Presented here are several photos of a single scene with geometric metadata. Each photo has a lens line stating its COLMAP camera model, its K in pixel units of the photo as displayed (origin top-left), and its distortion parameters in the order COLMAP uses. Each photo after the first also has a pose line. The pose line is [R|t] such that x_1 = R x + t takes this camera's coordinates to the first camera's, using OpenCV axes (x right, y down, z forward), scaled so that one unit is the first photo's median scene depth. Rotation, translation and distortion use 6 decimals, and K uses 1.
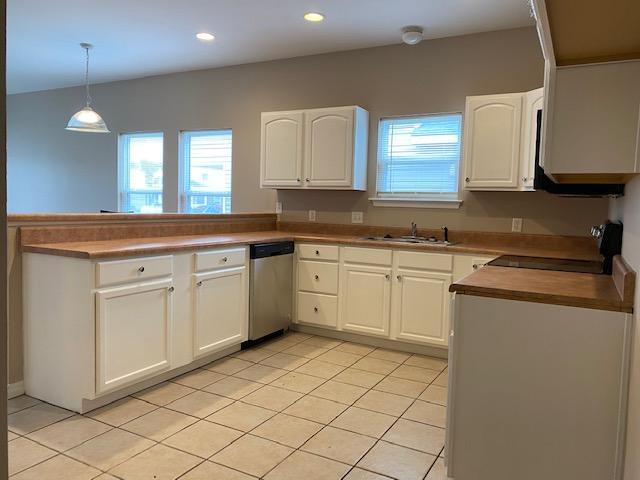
lens RADIAL K [[503.1, 0, 322.7], [0, 503.1, 241.8], [0, 0, 1]] dist [0.067989, -0.049113]
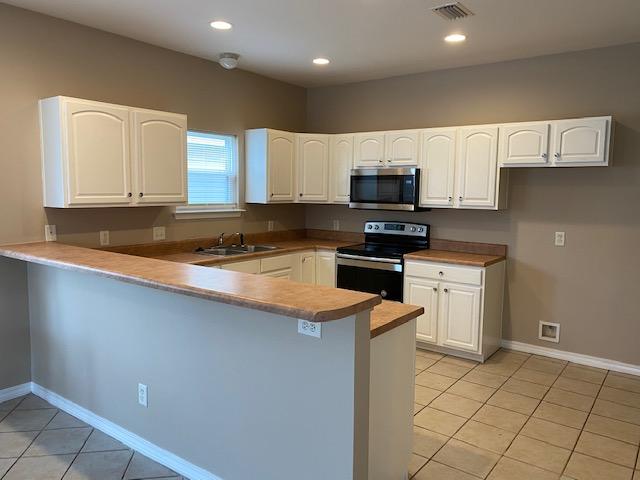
lens RADIAL K [[503.1, 0, 322.5], [0, 503.1, 235.1], [0, 0, 1]] dist [0.067989, -0.049113]
pose [[0.152051, -0.104909, 0.982789, -0.799349], [0.087818, 0.991852, 0.092289, -0.106987], [-0.984464, 0.072274, 0.160025, 0.586909]]
